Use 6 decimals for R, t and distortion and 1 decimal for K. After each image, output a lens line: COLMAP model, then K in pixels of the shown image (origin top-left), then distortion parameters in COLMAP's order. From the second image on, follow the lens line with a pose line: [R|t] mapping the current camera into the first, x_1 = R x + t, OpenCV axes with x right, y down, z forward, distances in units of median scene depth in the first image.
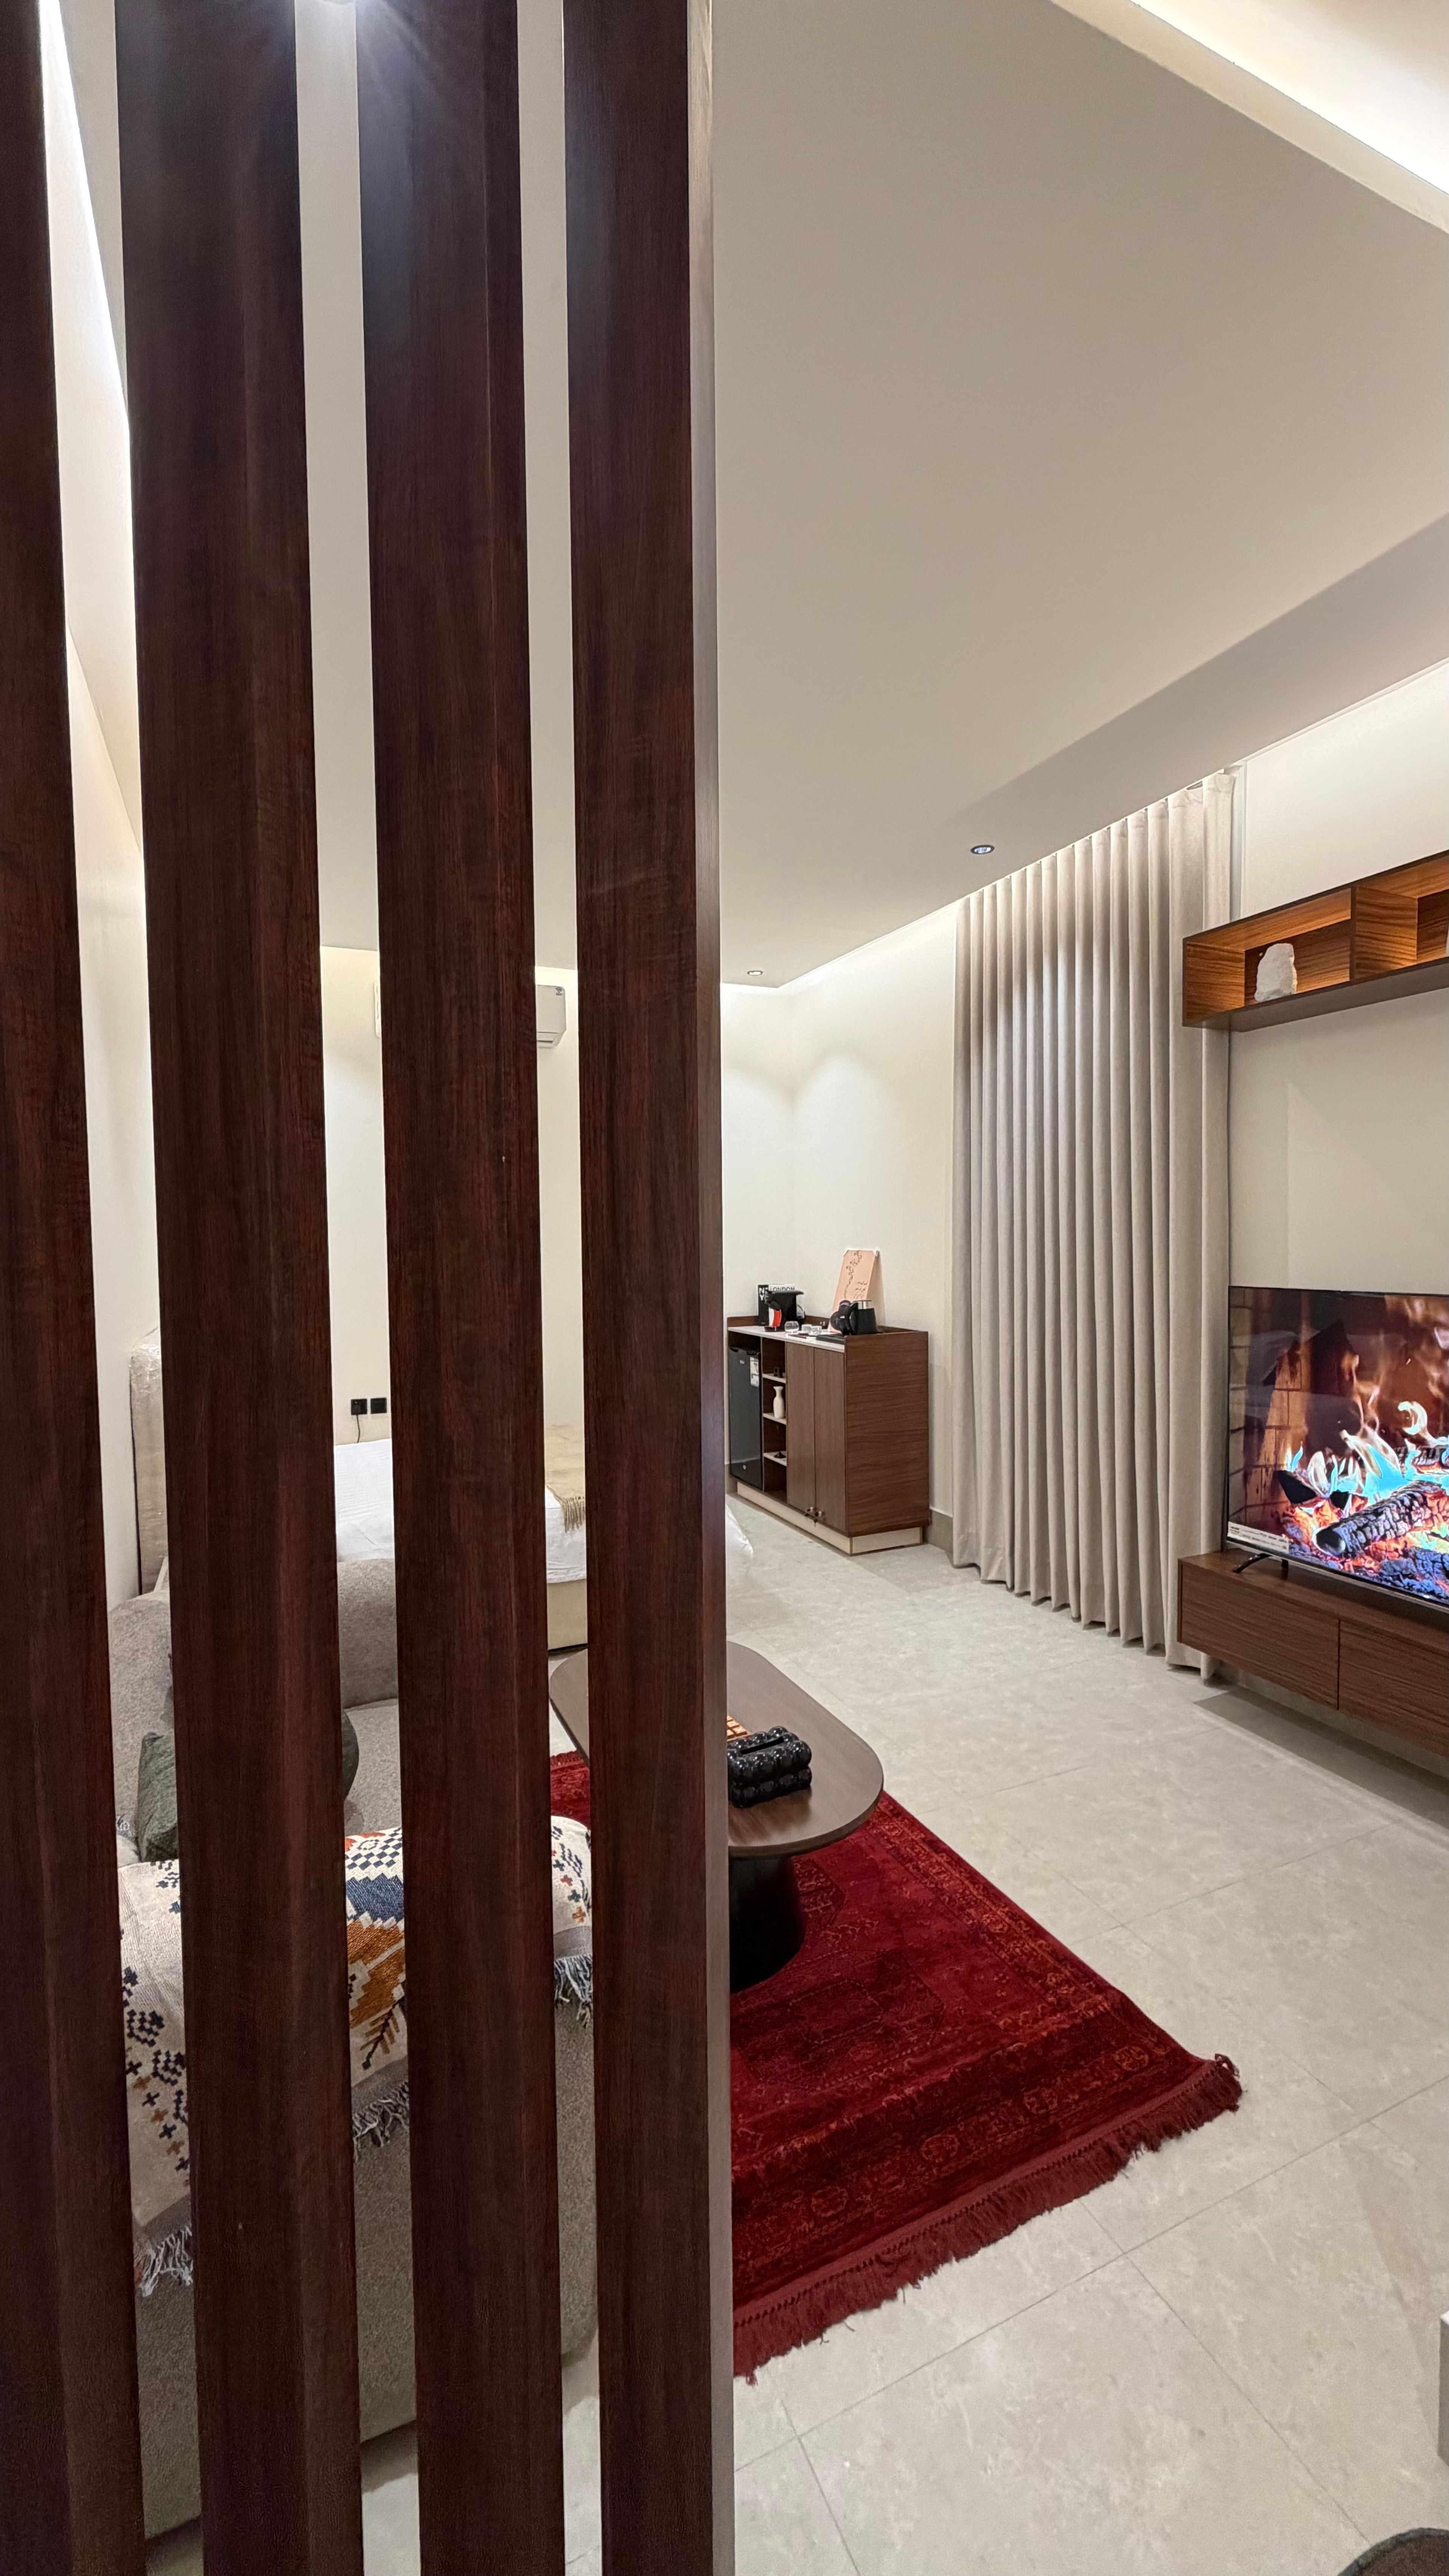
lens RADIAL K [[1041.4, 0, 724.5], [0, 1041.4, 1288.0], [0, 0, 1]] dist [0.000072, 0.000092]
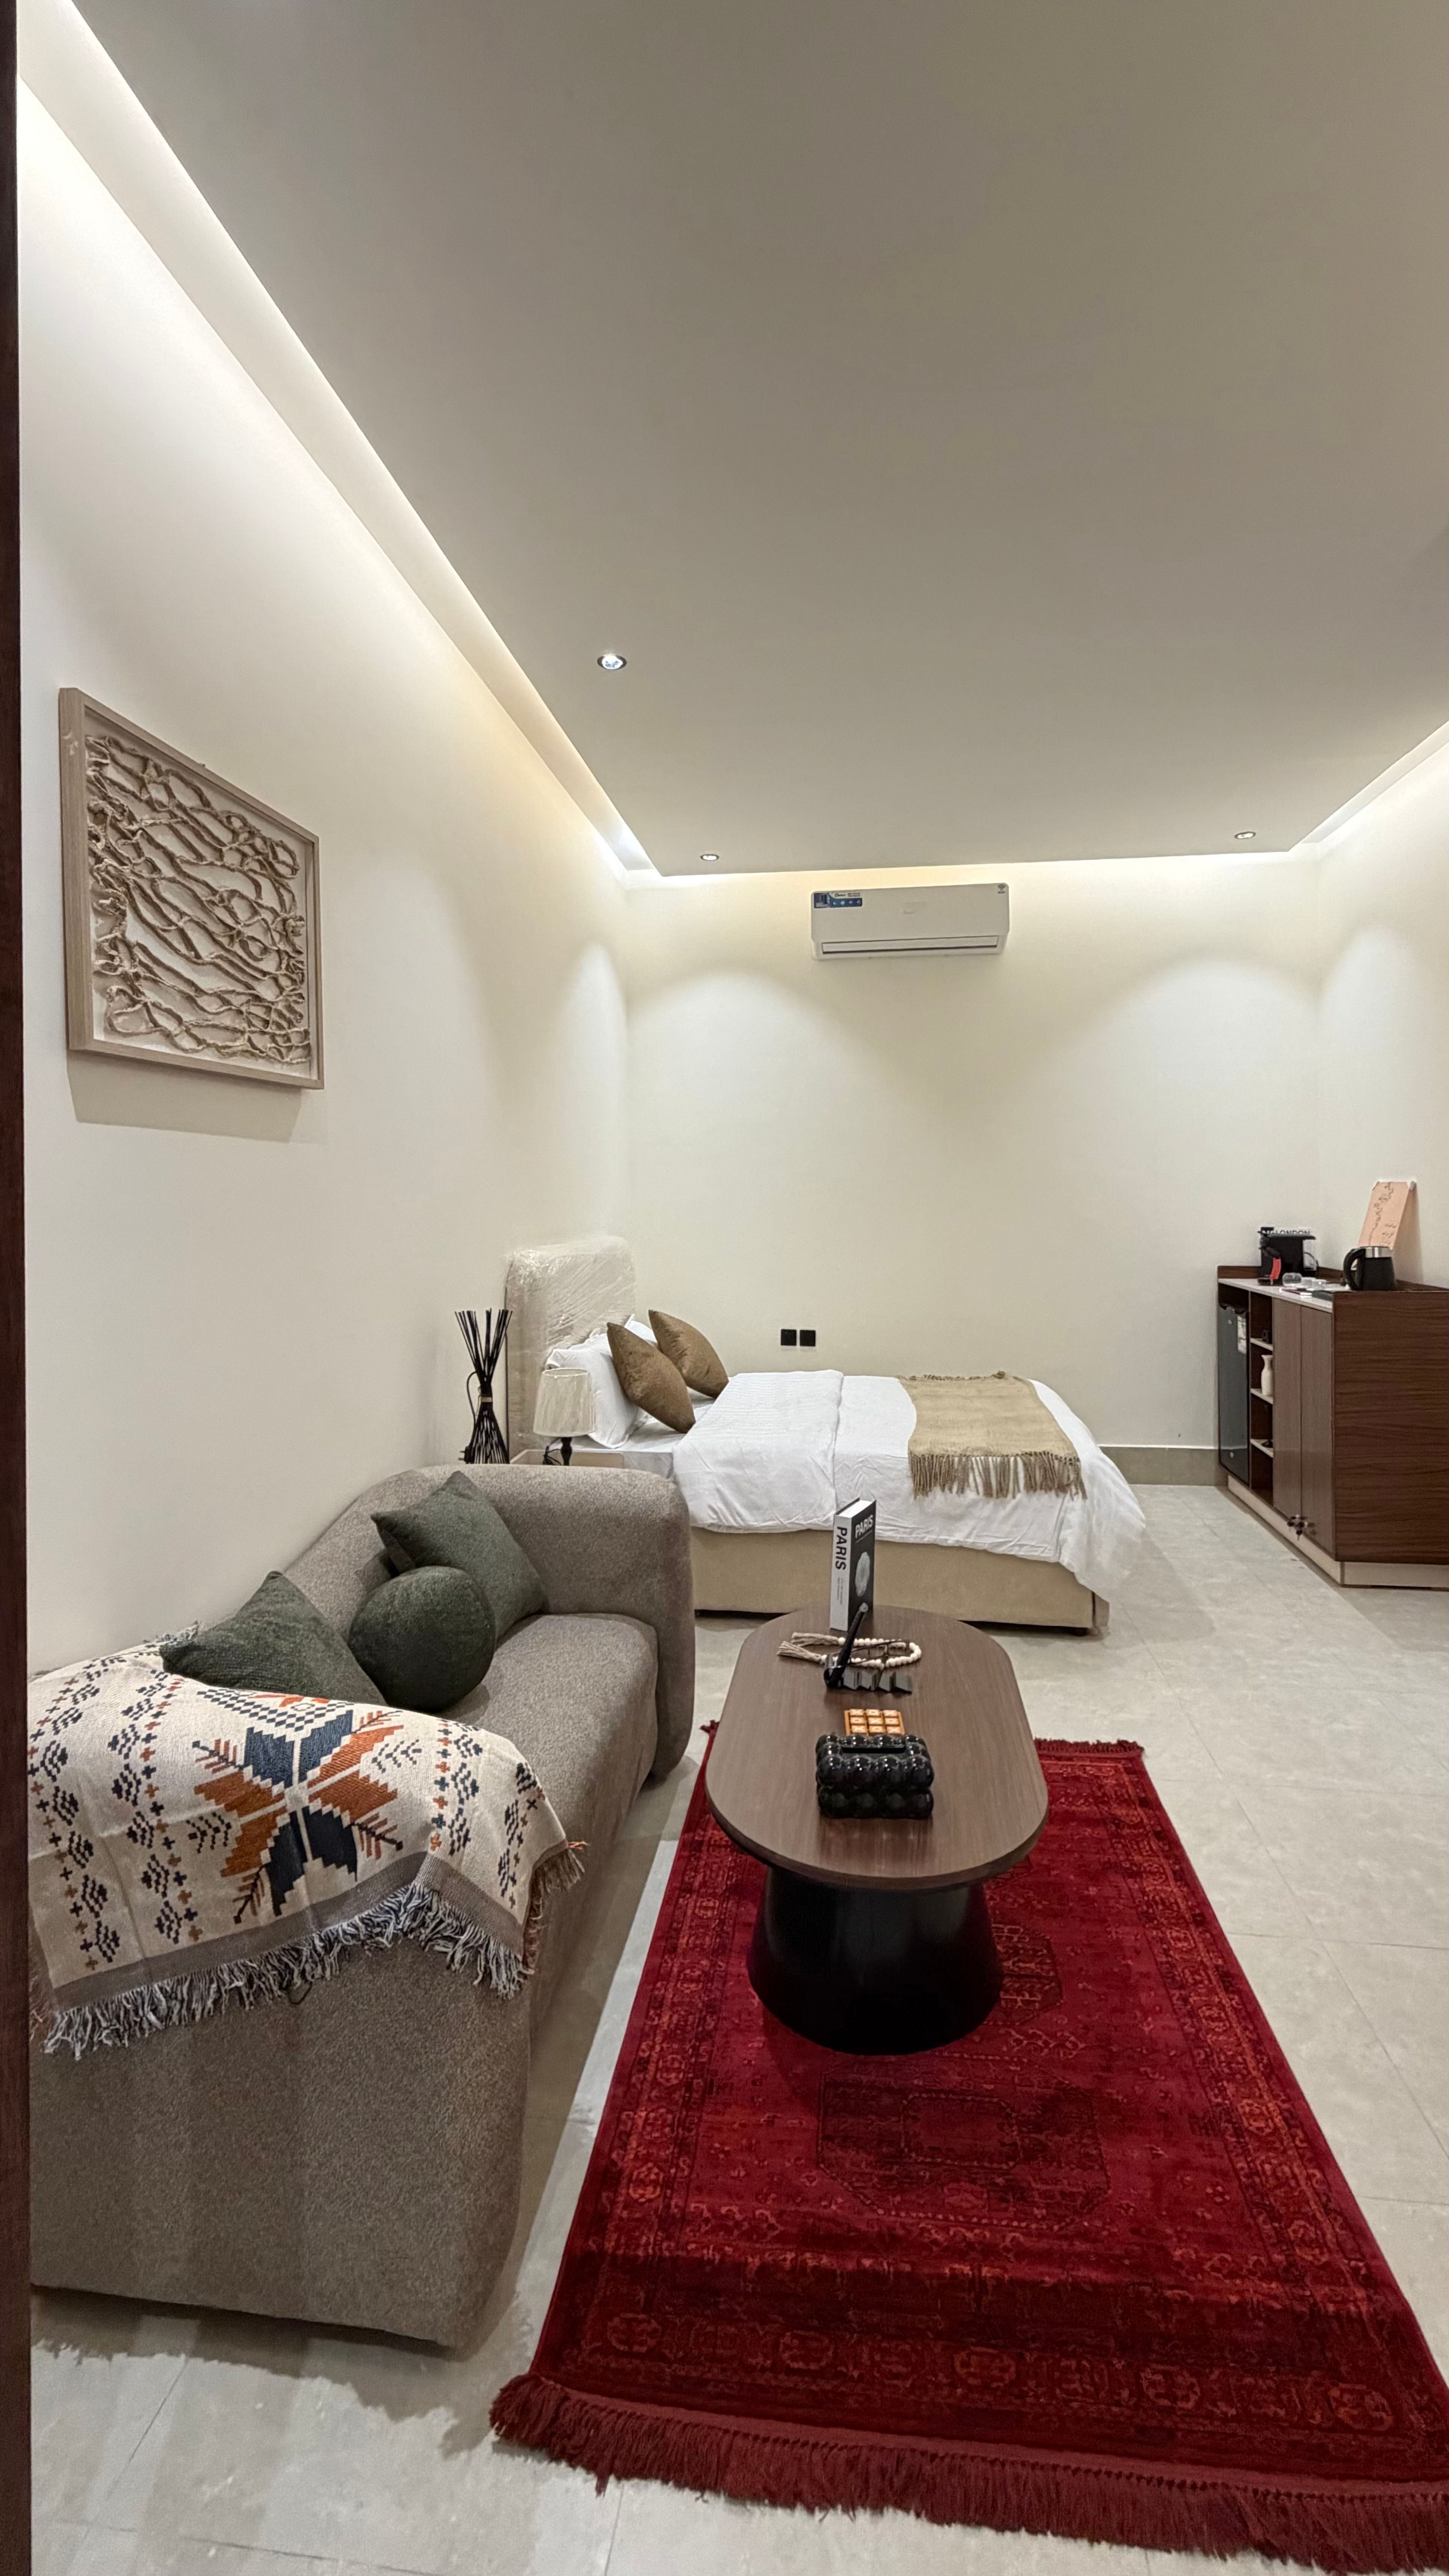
lens RADIAL K [[1111.1, 0, 726.8], [0, 1111.1, 1214.1], [0, 0, 1]] dist [0.017819, -0.009114]
pose [[0.855141, 0.021449, -0.517952, 0.159252], [-0.035596, 0.999215, -0.017390, 0.020633], [0.517173, 0.033308, 0.855233, 0.082634]]
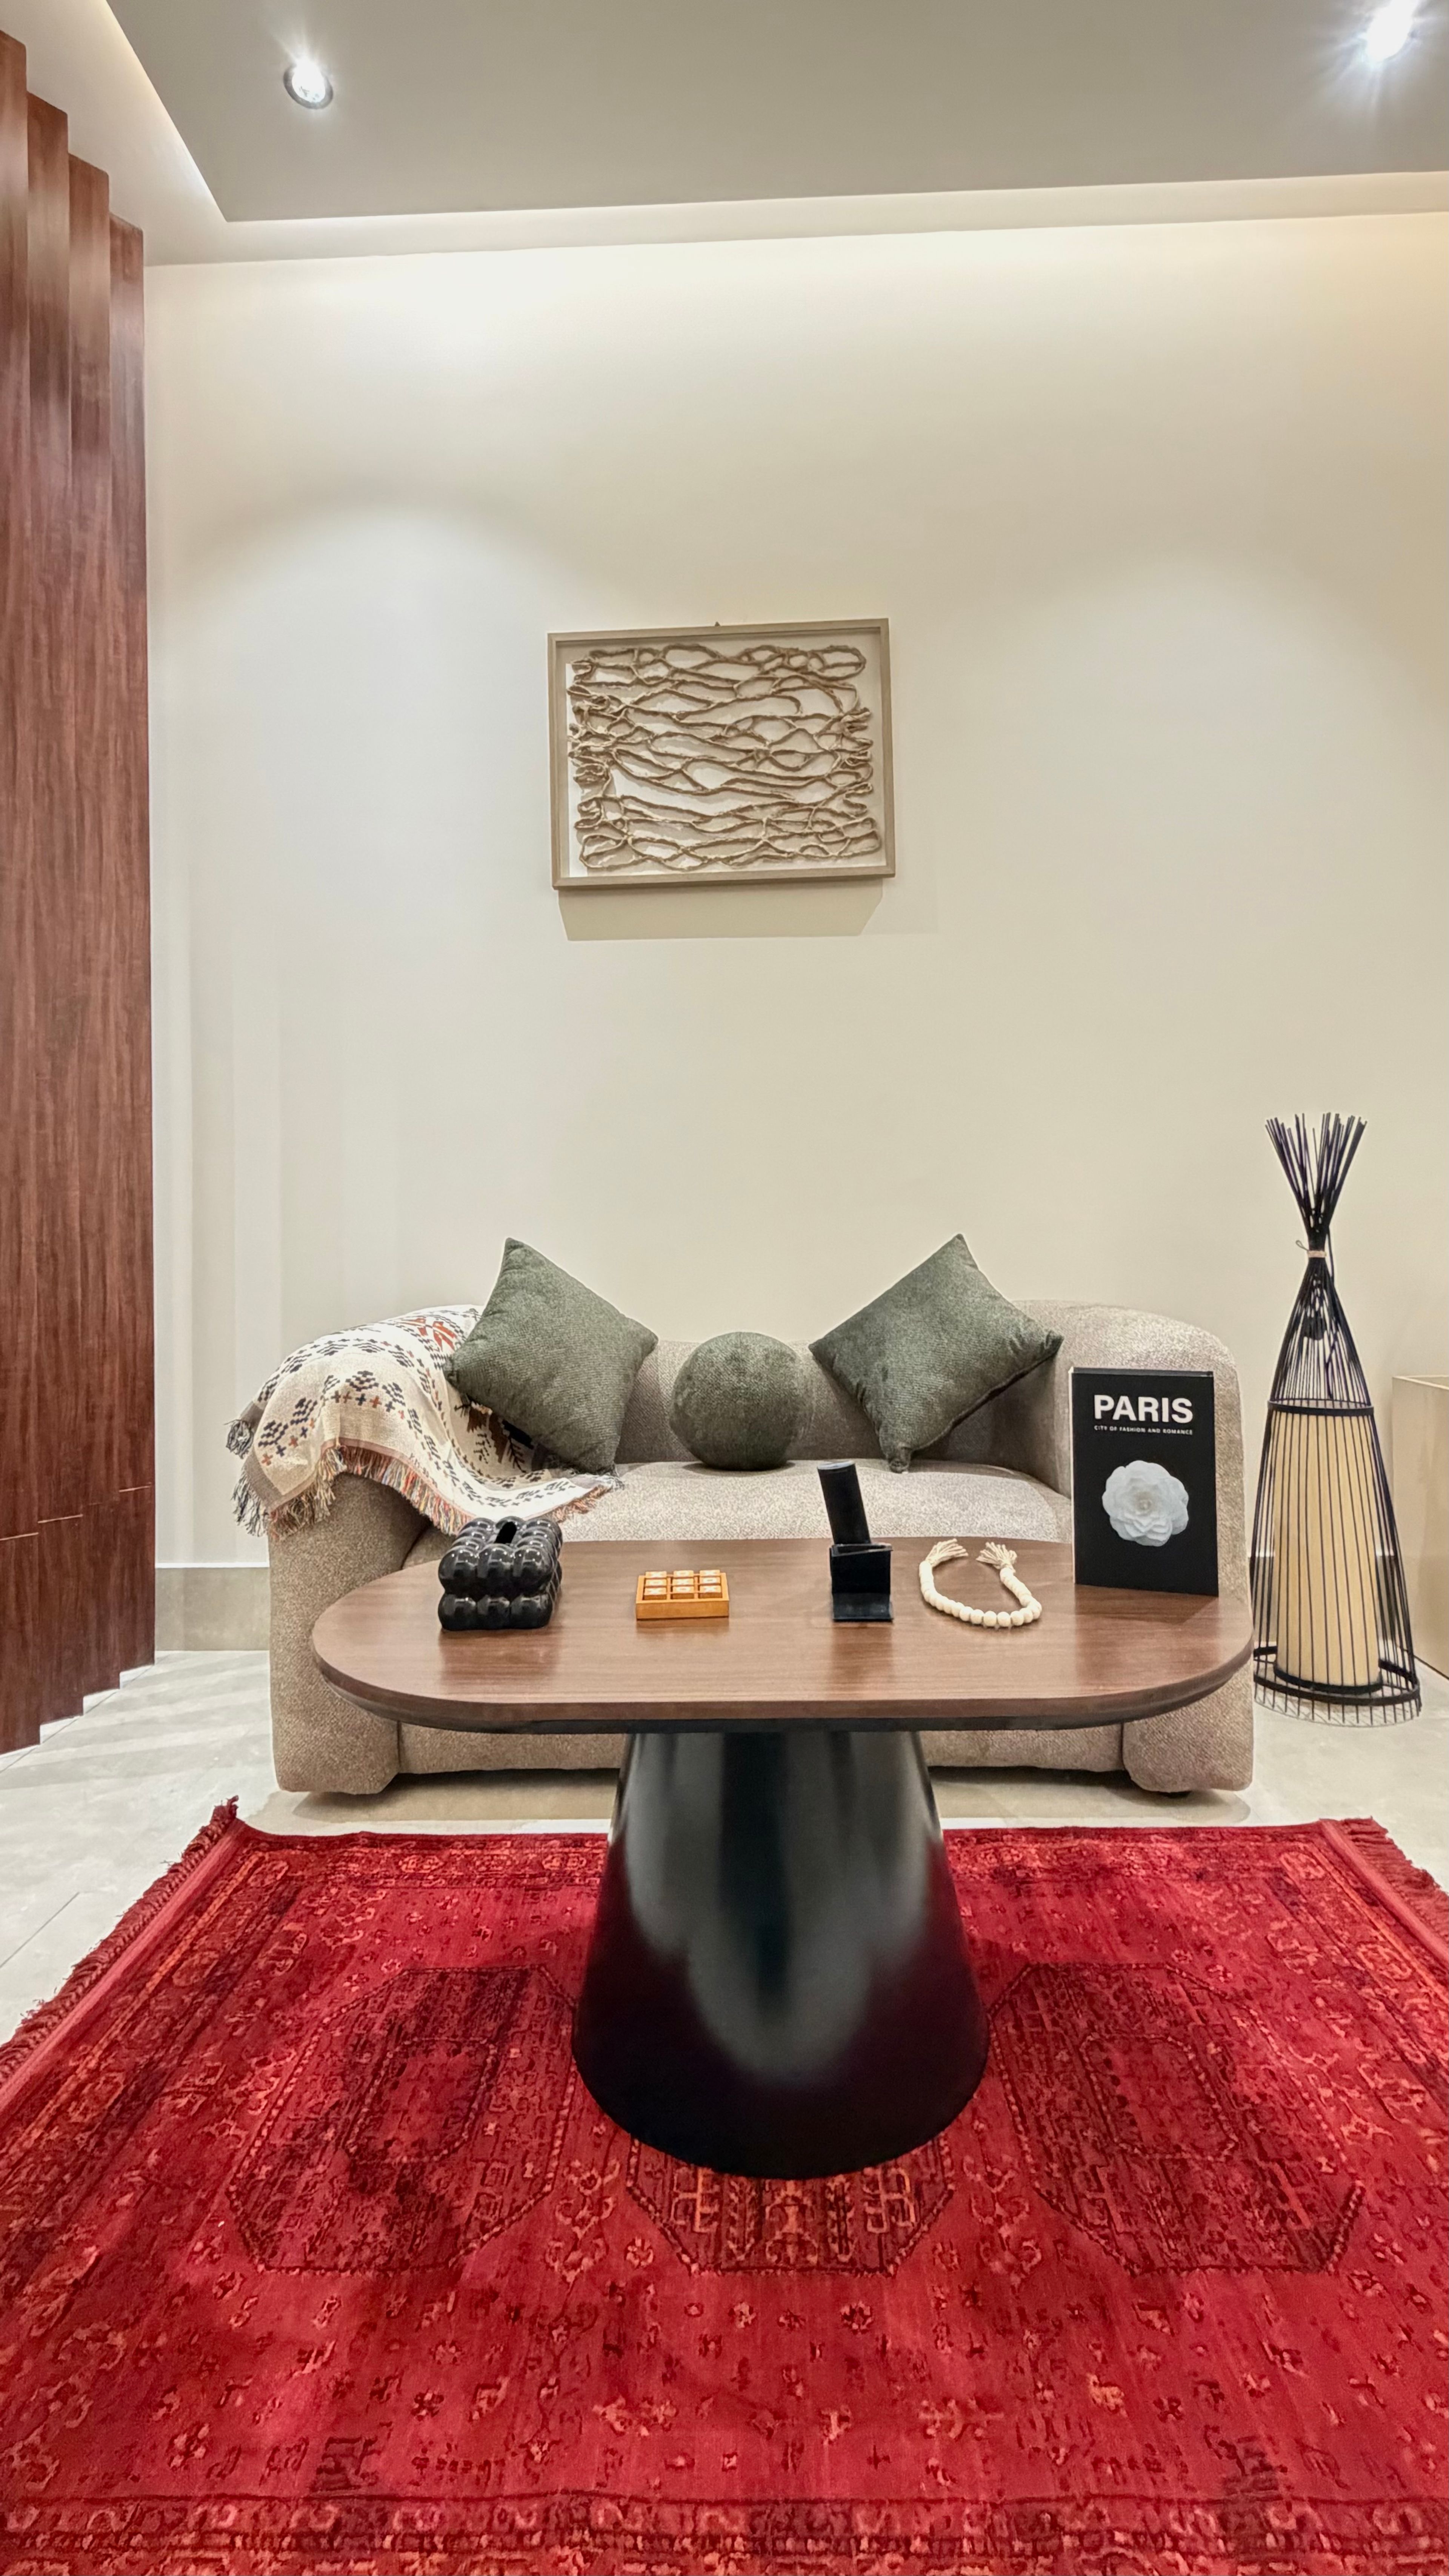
lens RADIAL K [[1161.3, 0, 720.8], [0, 1161.3, 1217.9], [0, 0, 1]] dist [0.000309, -0.000070]
pose [[-0.428561, 0.017637, -0.903340, 0.240116], [-0.023799, 0.999242, 0.030800, 0.101590], [0.903199, 0.034698, -0.427817, 0.587048]]
